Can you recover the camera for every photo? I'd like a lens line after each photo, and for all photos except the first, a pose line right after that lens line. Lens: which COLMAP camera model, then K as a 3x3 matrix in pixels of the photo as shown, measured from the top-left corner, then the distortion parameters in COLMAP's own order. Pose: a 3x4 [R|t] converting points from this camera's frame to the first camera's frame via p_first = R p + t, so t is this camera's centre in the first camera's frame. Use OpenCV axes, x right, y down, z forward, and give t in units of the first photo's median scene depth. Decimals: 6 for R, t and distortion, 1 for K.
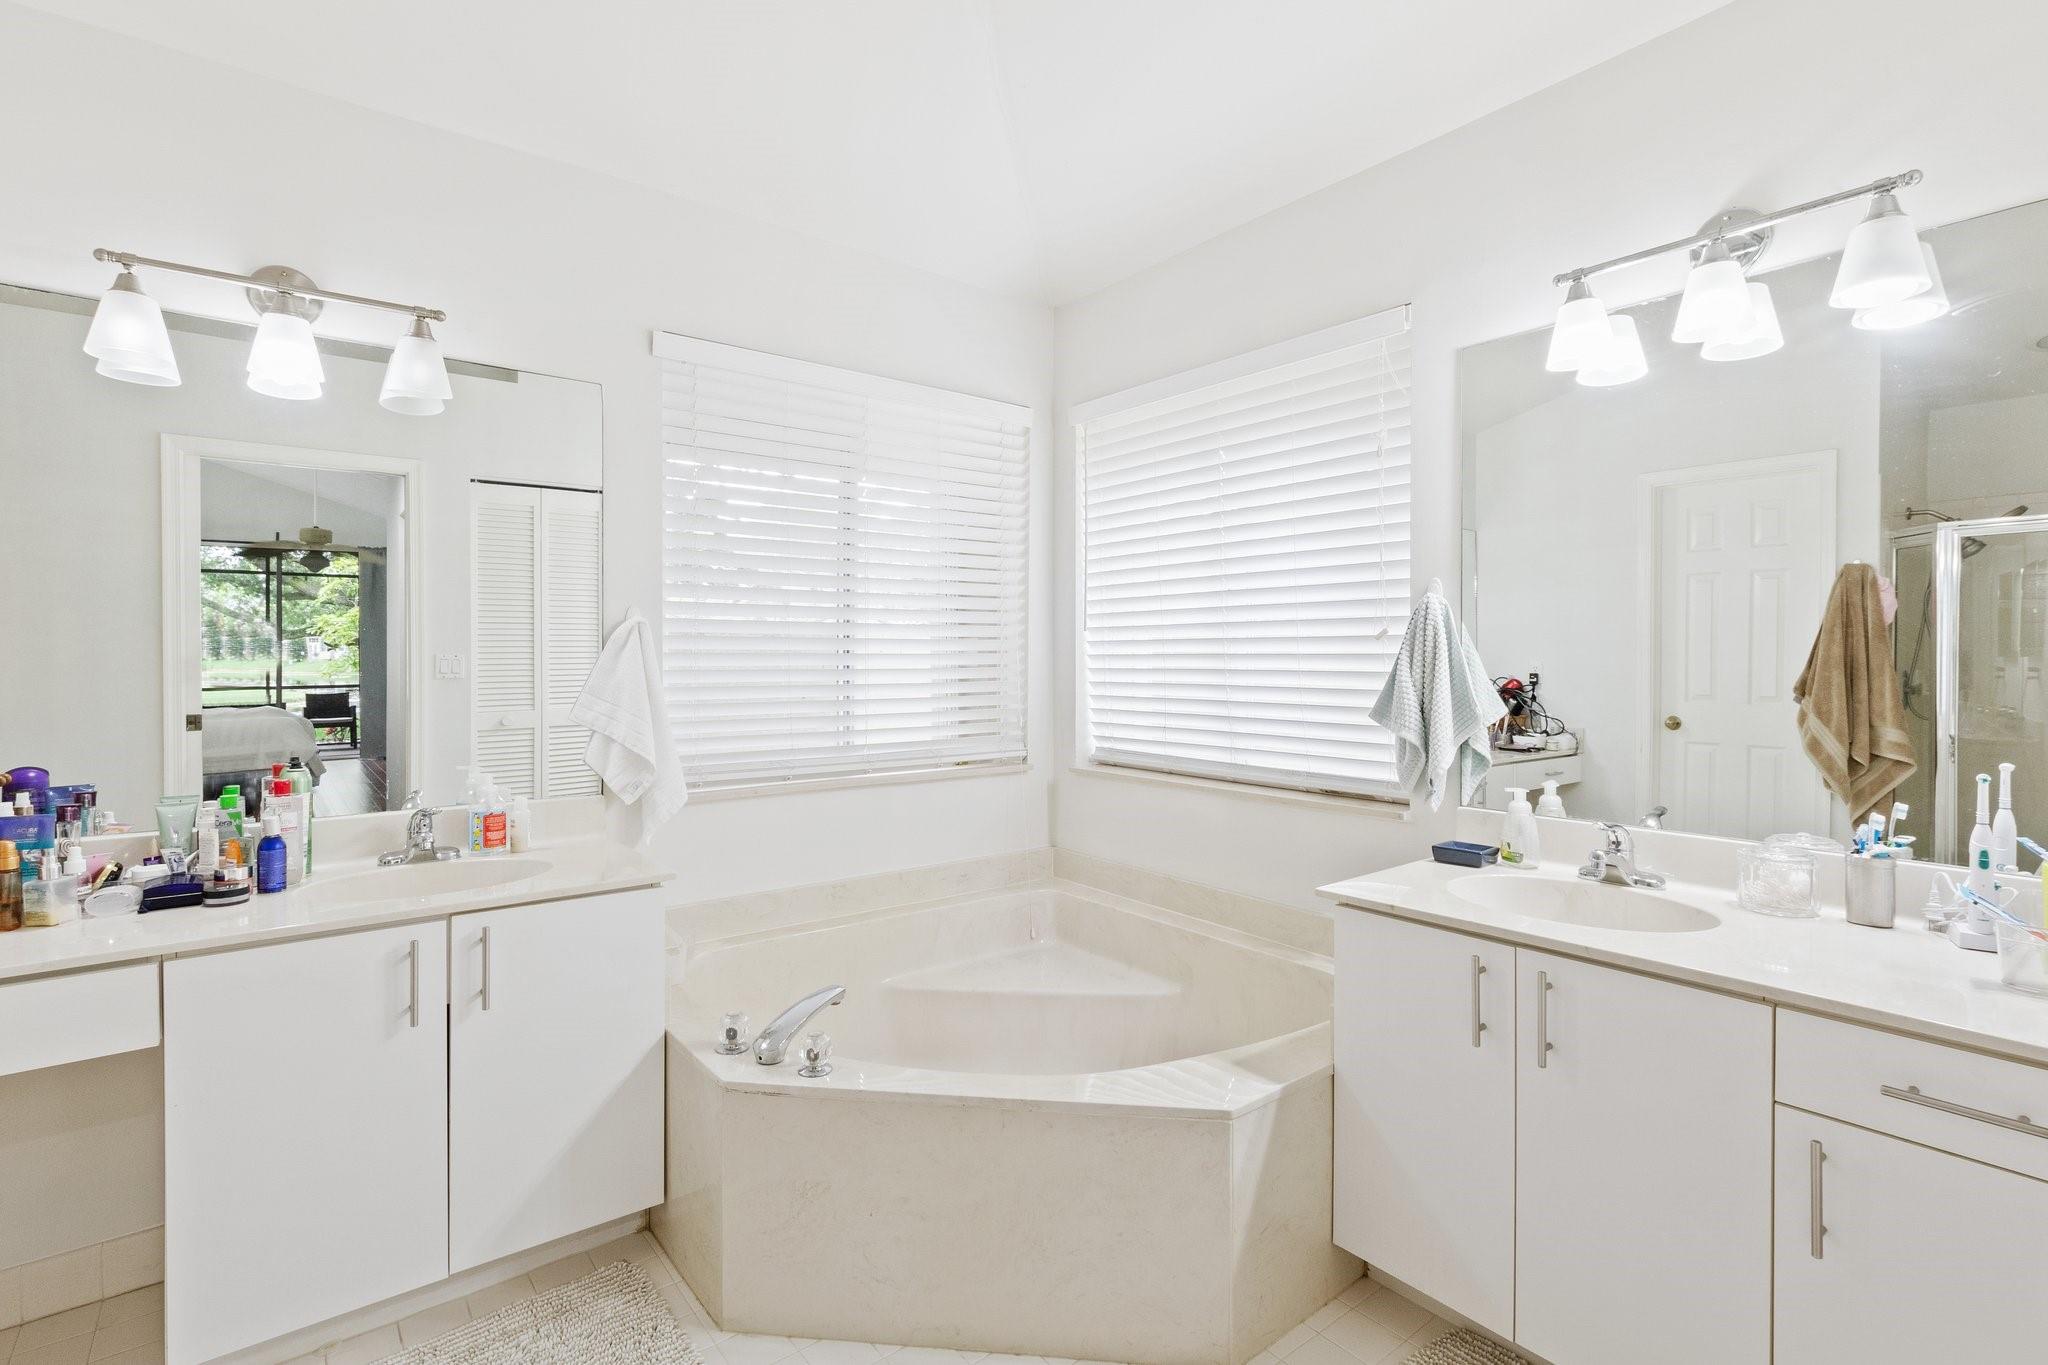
lens RADIAL K [[939.8, 0, 1021.1], [0, 939.8, 672.3], [0, 0, 1]] dist [0.035744, -0.014753]
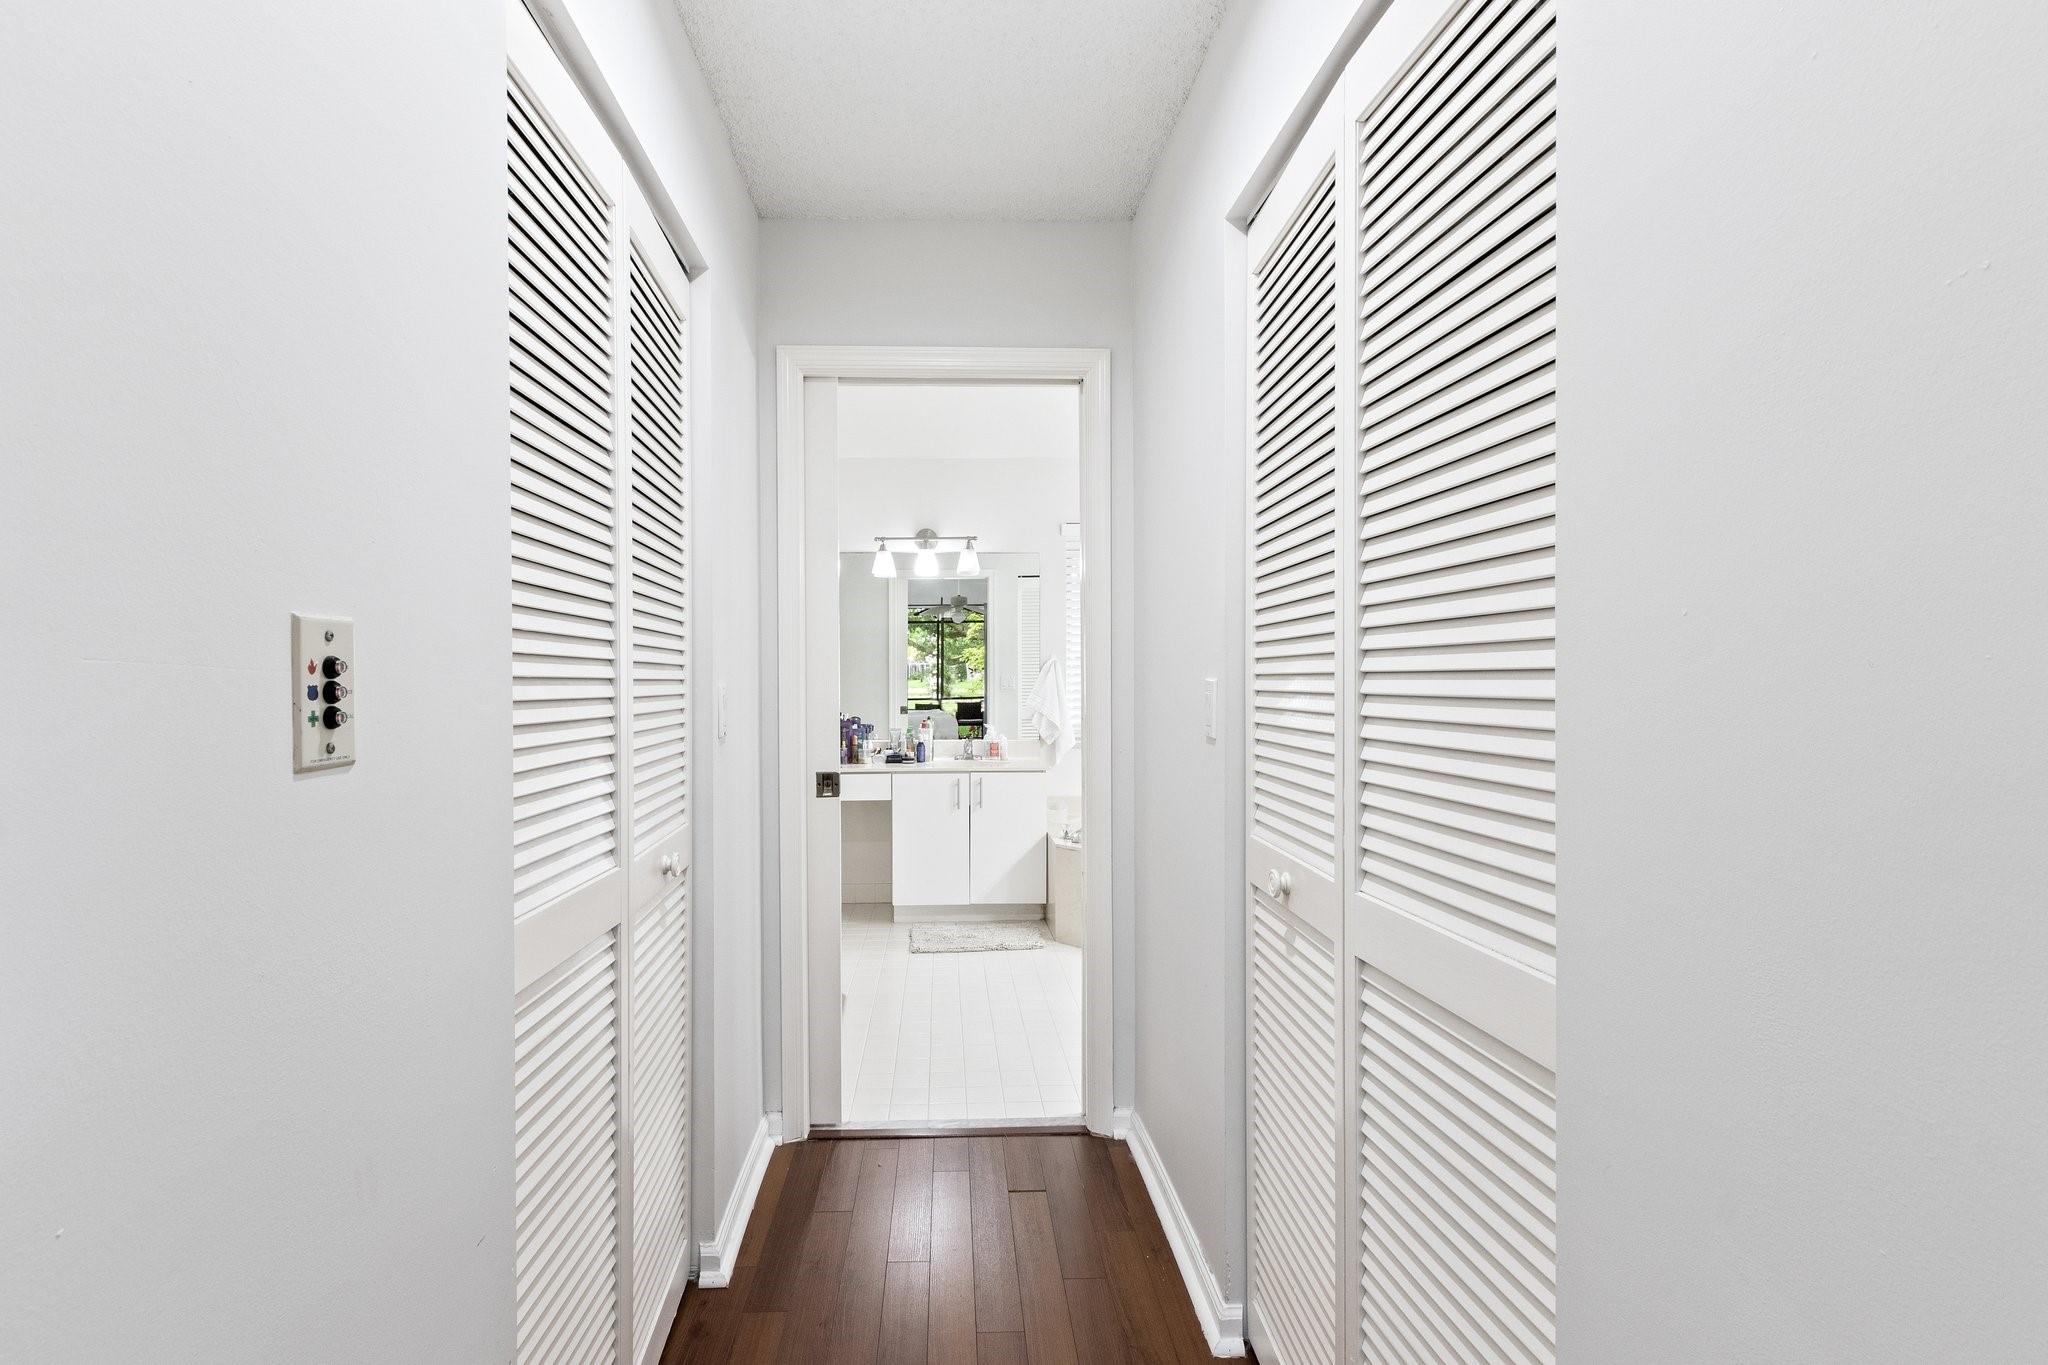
lens RADIAL K [[935.3, 0, 1027.3], [0, 935.3, 688.8], [0, 0, 1]] dist [0.001842, 0.000474]
pose [[0.836773, 0.000638, -0.547550, 0.889254], [-0.001811, 0.999997, -0.001603, 0.018647], [0.547548, 0.002333, 0.836771, -1.019901]]
